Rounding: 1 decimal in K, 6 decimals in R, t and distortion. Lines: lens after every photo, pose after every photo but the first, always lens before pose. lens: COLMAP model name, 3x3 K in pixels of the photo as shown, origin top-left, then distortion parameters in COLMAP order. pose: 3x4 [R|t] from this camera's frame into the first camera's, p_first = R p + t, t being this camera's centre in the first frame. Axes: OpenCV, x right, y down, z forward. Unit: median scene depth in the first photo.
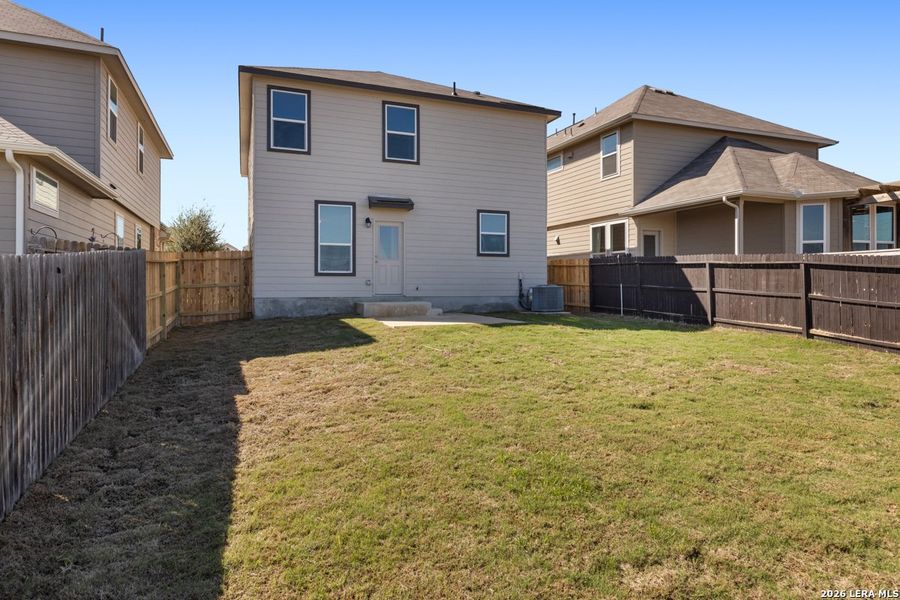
lens RADIAL K [[525.2, 0, 448.6], [0, 525.2, 282.2], [0, 0, 1]] dist [-0.000735, -0.000189]
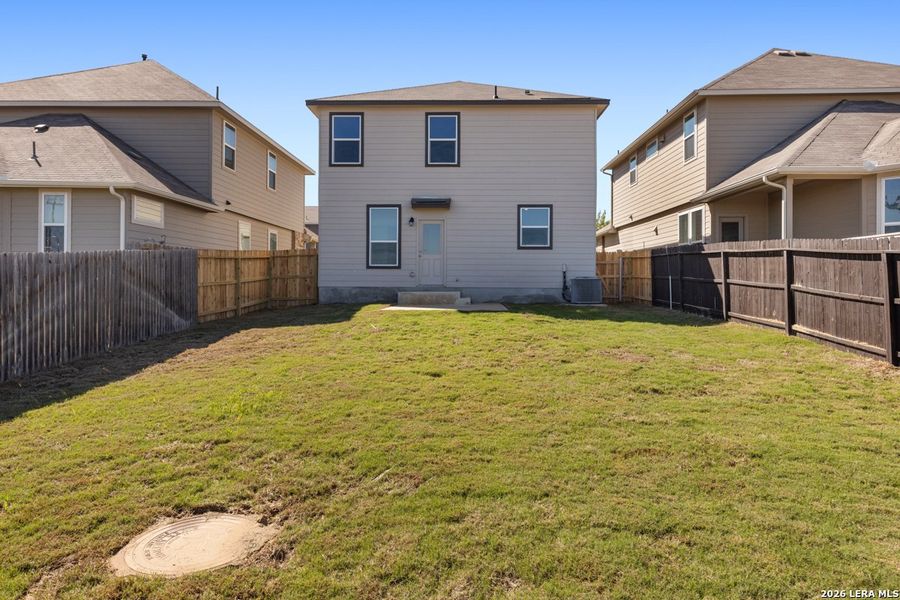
lens RADIAL K [[538.2, 0, 452.4], [0, 538.2, 278.9], [0, 0, 1]] dist [-0.000783, -0.000830]
pose [[0.920874, 0.001851, -0.389856, 0.381656], [-0.002146, 0.999998, -0.000321, 0.010553], [0.389855, 0.001132, 0.920876, -0.038296]]
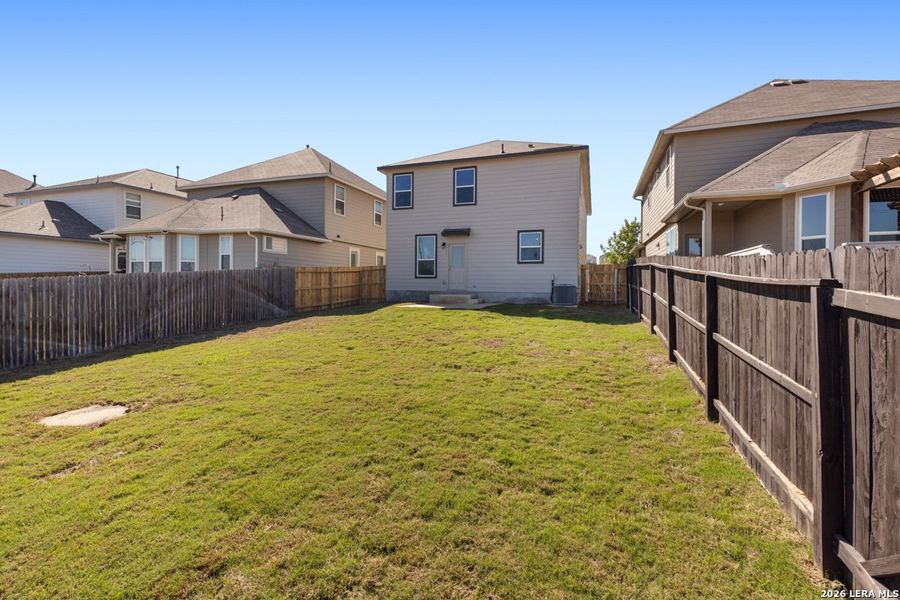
lens RADIAL K [[400.7, 0, 449.1], [0, 400.7, 285.3], [0, 0, 1]] dist [0.002302, 0.000129]
pose [[0.751719, 0.006708, -0.659450, 0.677733], [-0.004289, 0.999977, 0.005284, 0.003431], [0.659470, -0.001144, 0.751730, 0.077761]]
